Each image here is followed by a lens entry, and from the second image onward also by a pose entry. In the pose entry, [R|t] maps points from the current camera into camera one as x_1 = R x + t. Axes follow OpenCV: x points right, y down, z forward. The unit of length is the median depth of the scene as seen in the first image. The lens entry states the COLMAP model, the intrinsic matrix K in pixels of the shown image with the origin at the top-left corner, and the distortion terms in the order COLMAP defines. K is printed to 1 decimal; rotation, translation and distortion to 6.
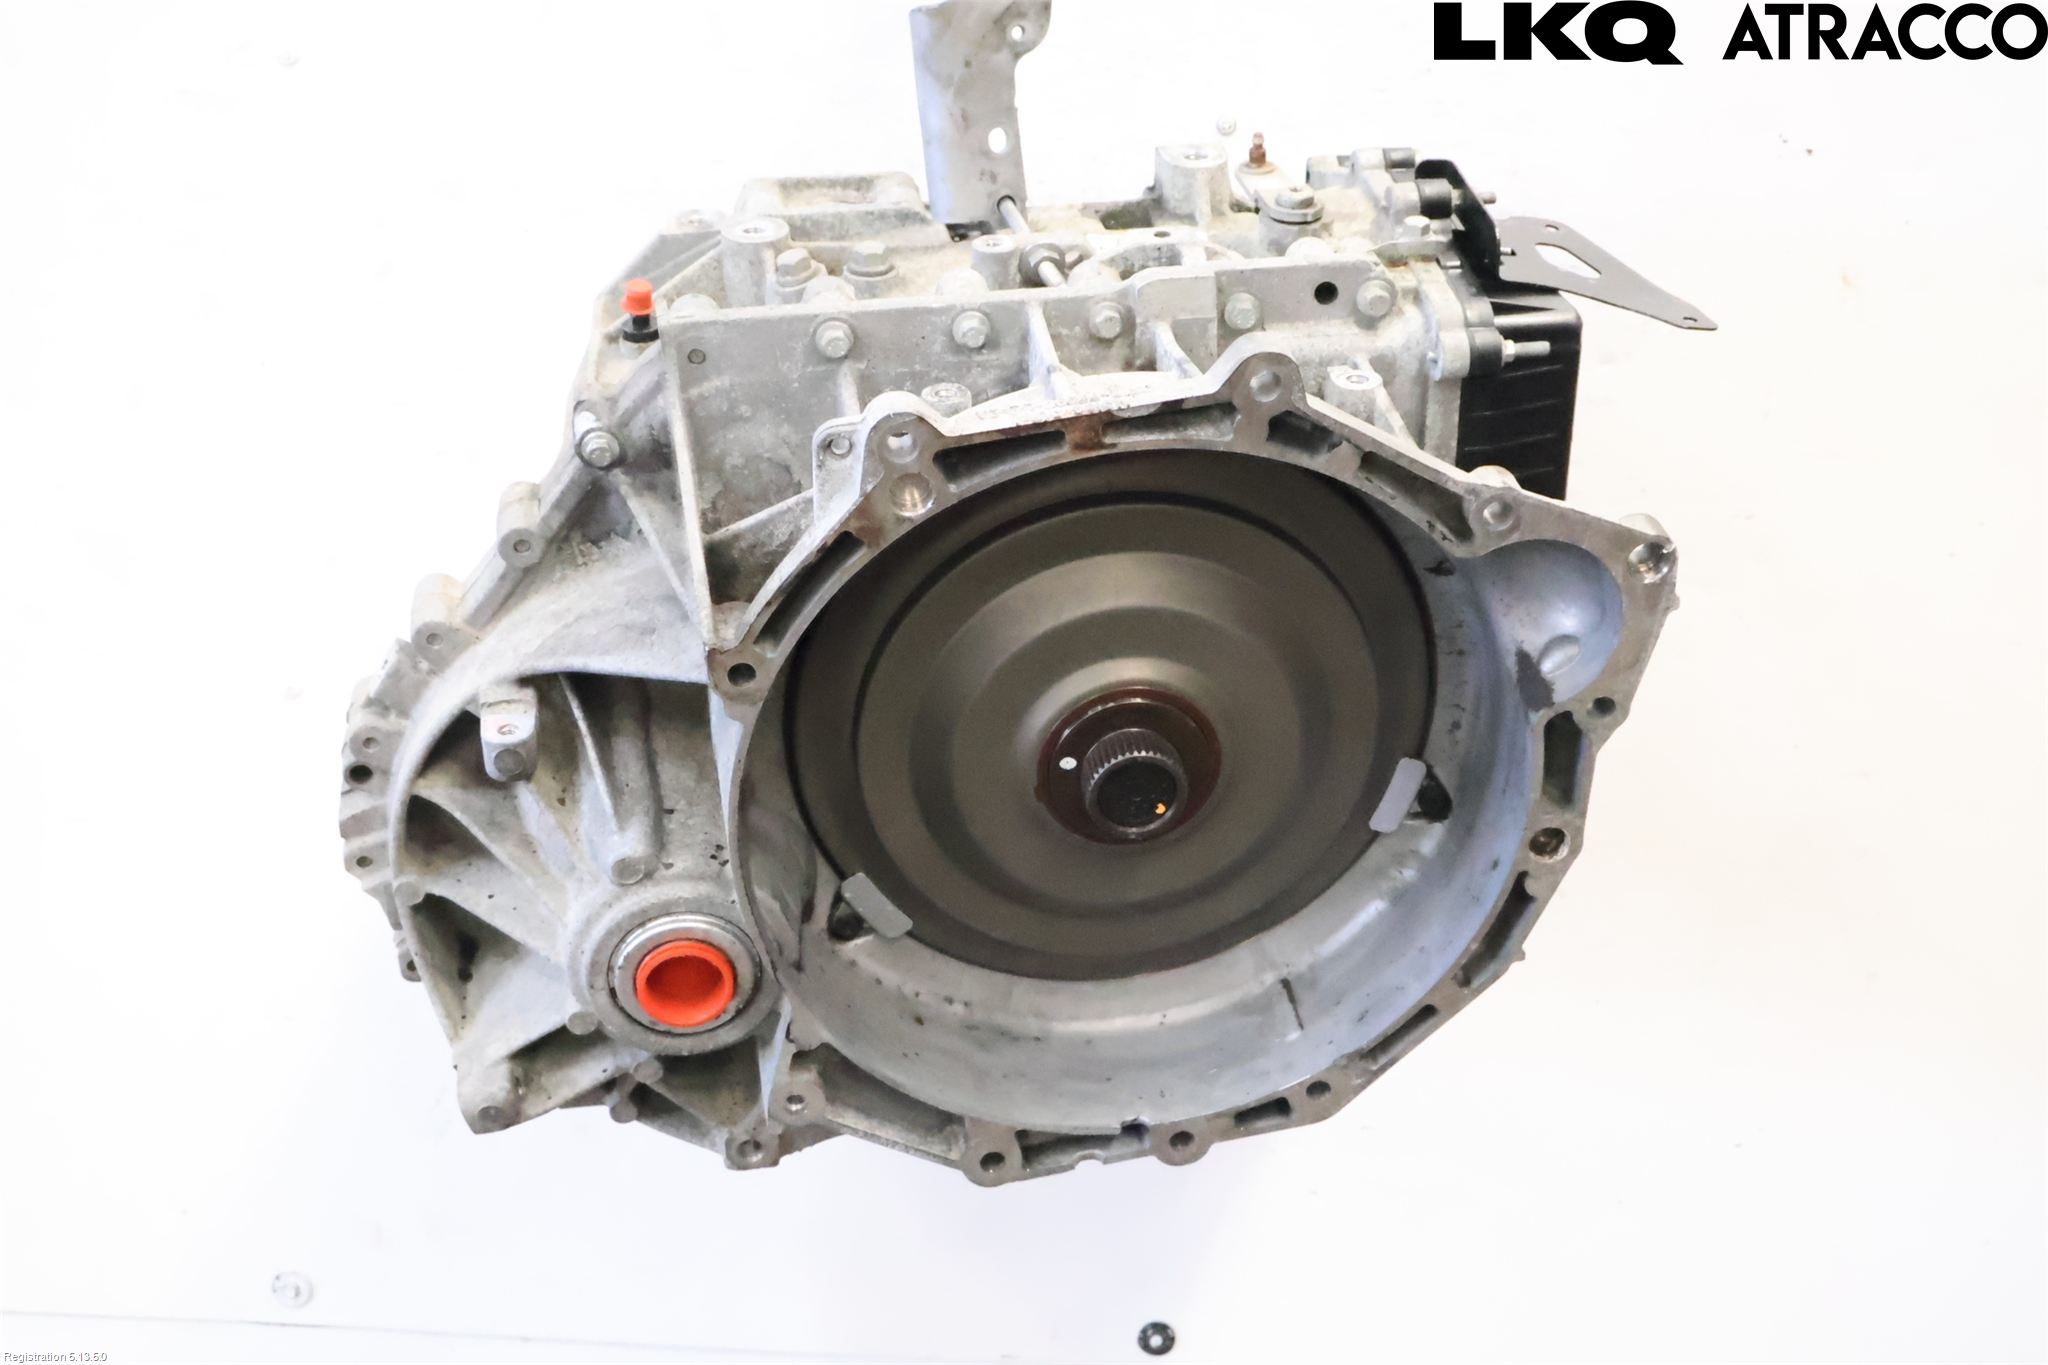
lens RADIAL K [[2956.3, 0, 1024.0], [0, 2956.3, 682.5], [0, 0, 1]] dist [-0.031832, -0.044765]
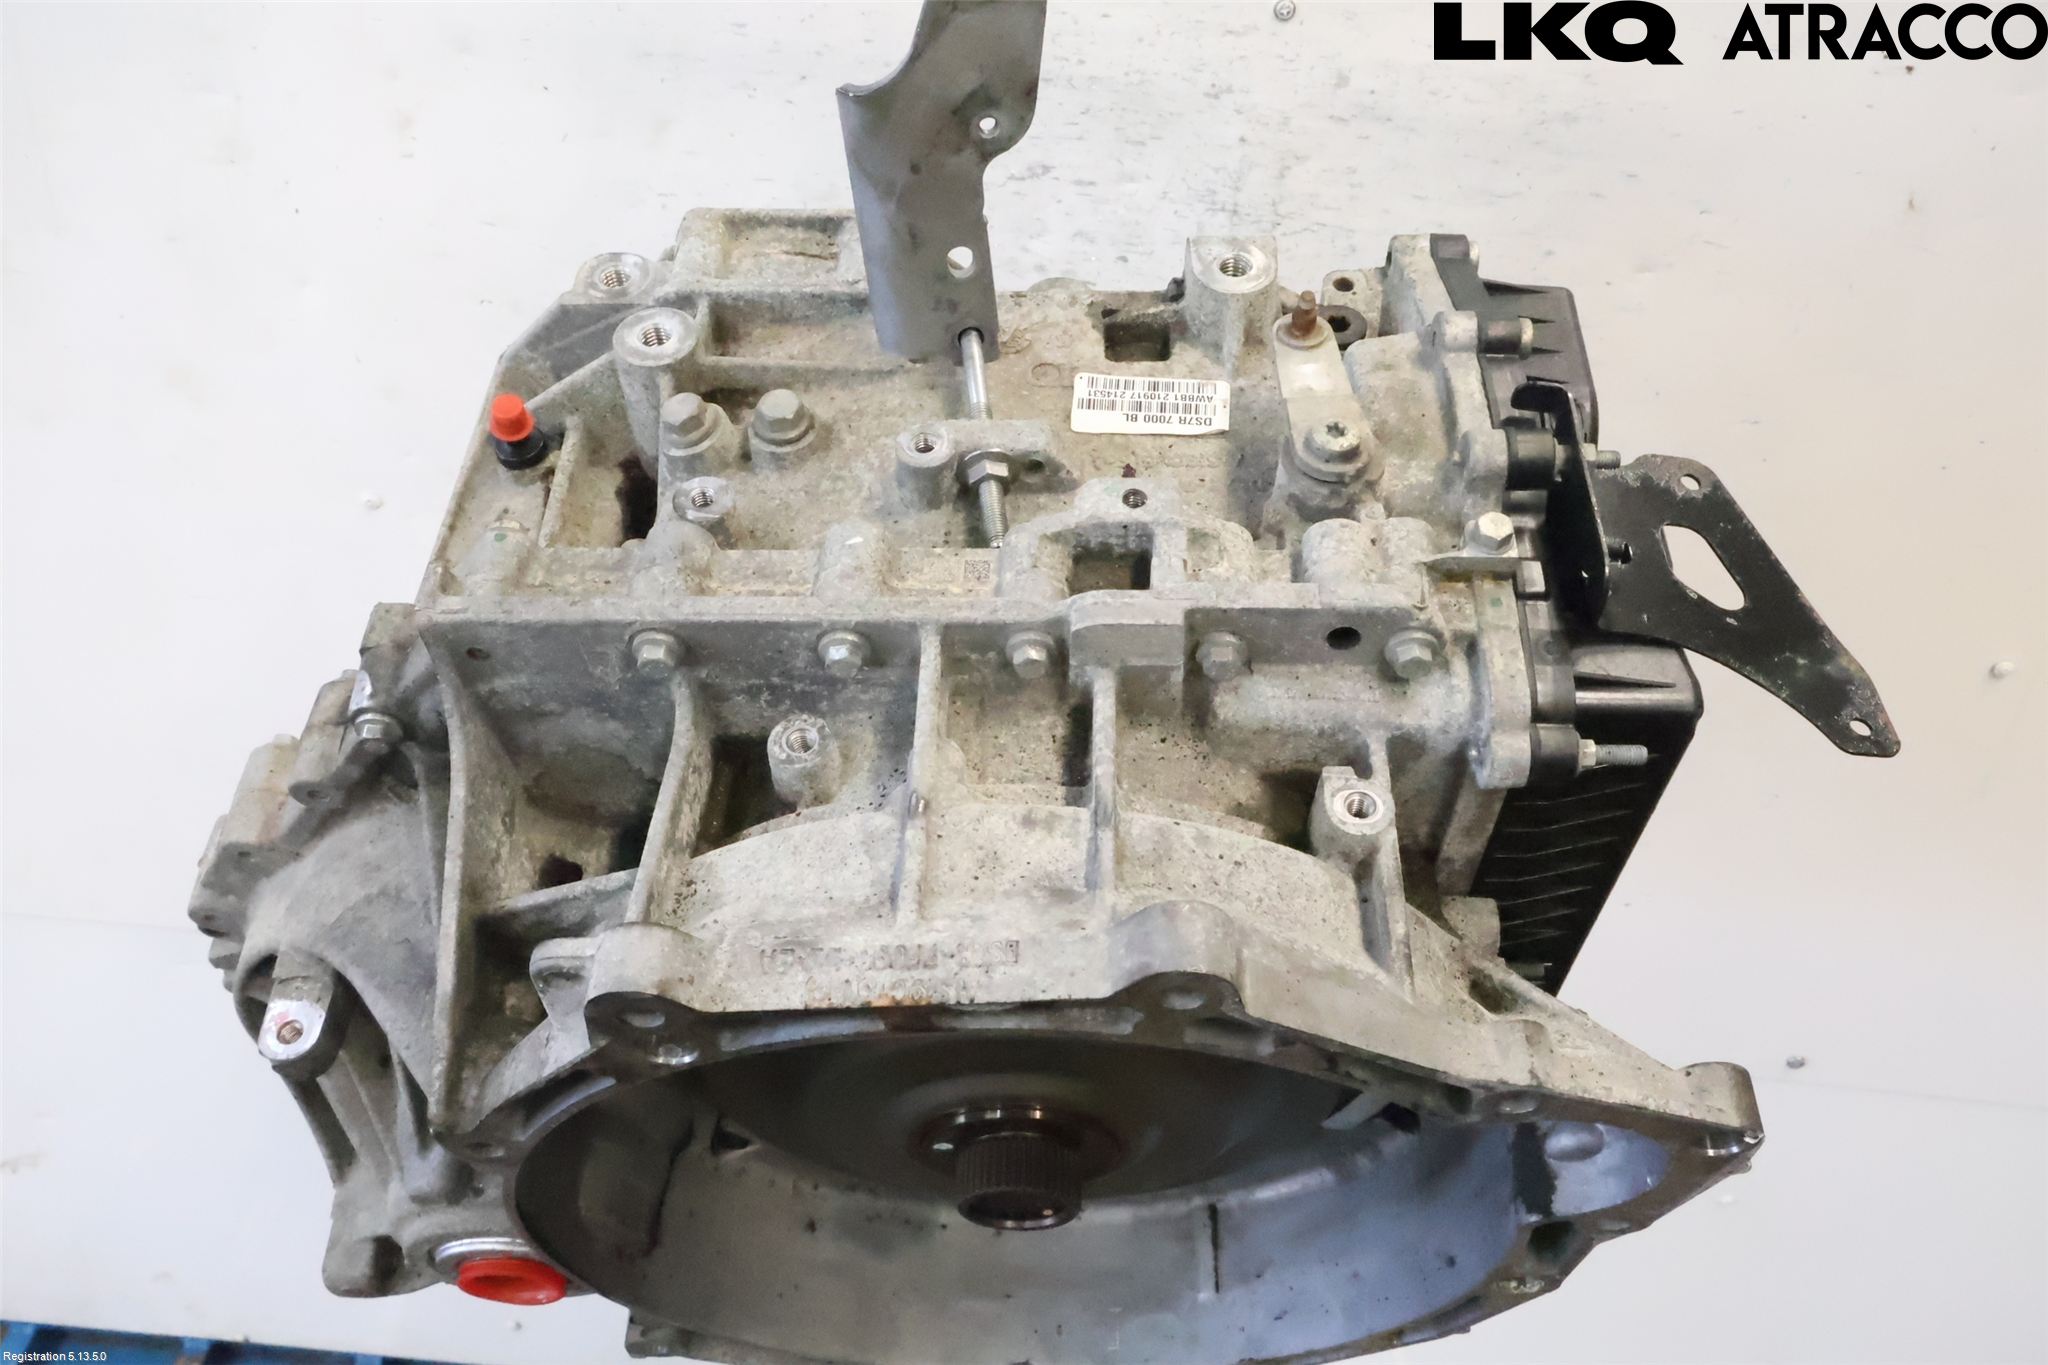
lens RADIAL K [[1730.7, 0, 1024.0], [0, 1730.7, 682.5], [0, 0, 1]] dist [-0.006416, -0.005010]
pose [[0.987532, 0.121121, -0.100547, 0.069243], [-0.071367, 0.913803, 0.399839, -0.282528], [0.140309, -0.387678, 0.911054, 0.603269]]
